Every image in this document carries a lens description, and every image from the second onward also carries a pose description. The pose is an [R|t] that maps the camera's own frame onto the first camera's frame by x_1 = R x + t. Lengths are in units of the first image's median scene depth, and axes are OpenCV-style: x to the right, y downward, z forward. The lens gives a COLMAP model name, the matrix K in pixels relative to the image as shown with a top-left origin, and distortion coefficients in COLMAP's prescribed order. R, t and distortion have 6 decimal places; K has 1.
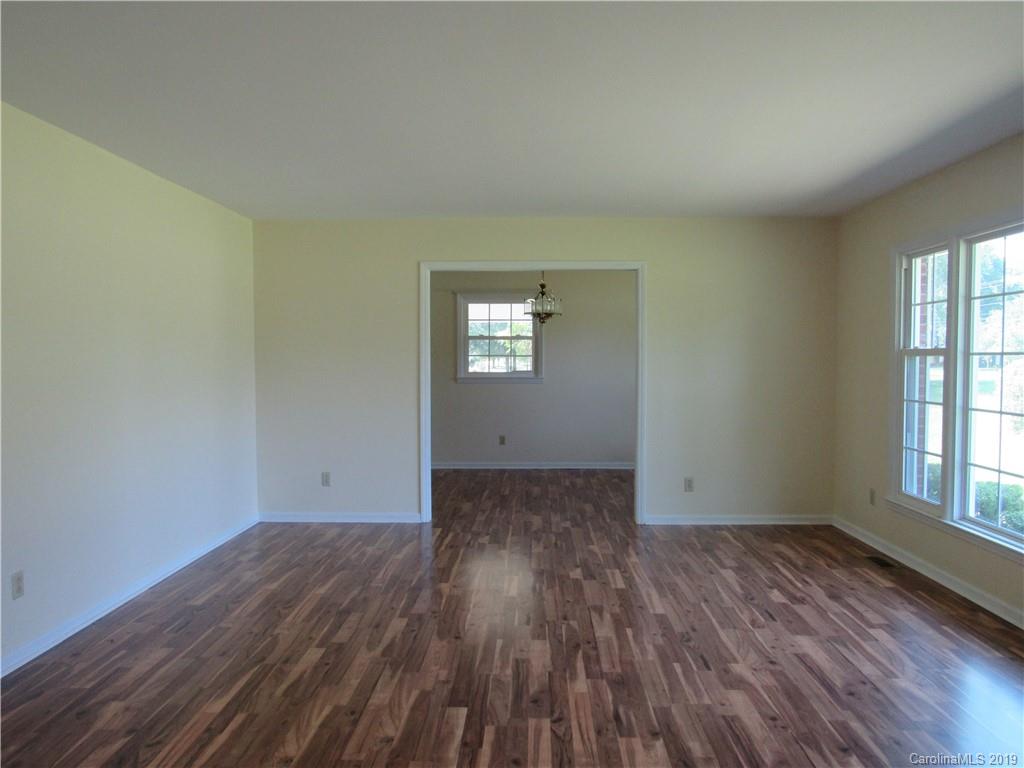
lens RADIAL K [[735.4, 0, 516.9], [0, 735.4, 384.4], [0, 0, 1]] dist [-0.022731, 0.005057]
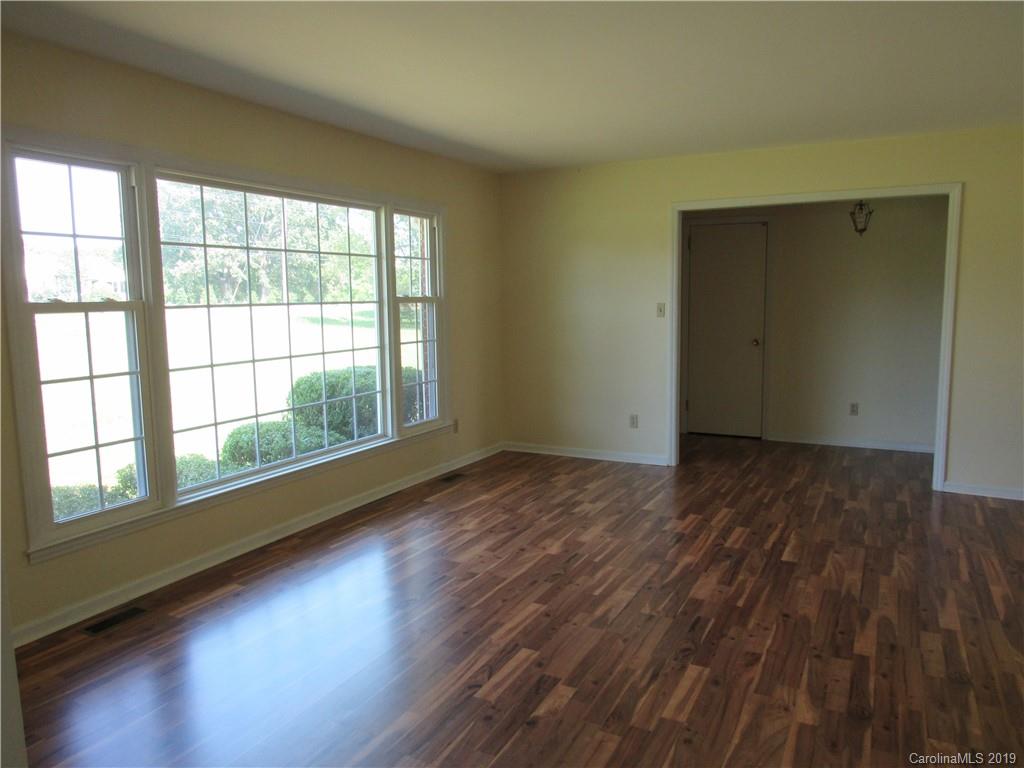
lens RADIAL K [[735.4, 0, 516.9], [0, 735.4, 384.4], [0, 0, 1]] dist [-0.022731, 0.005057]
pose [[-0.901518, -0.038562, 0.431019, -0.172554], [0.030127, 0.988012, 0.151407, -0.090350], [-0.431691, 0.149482, -0.889549, 2.058316]]
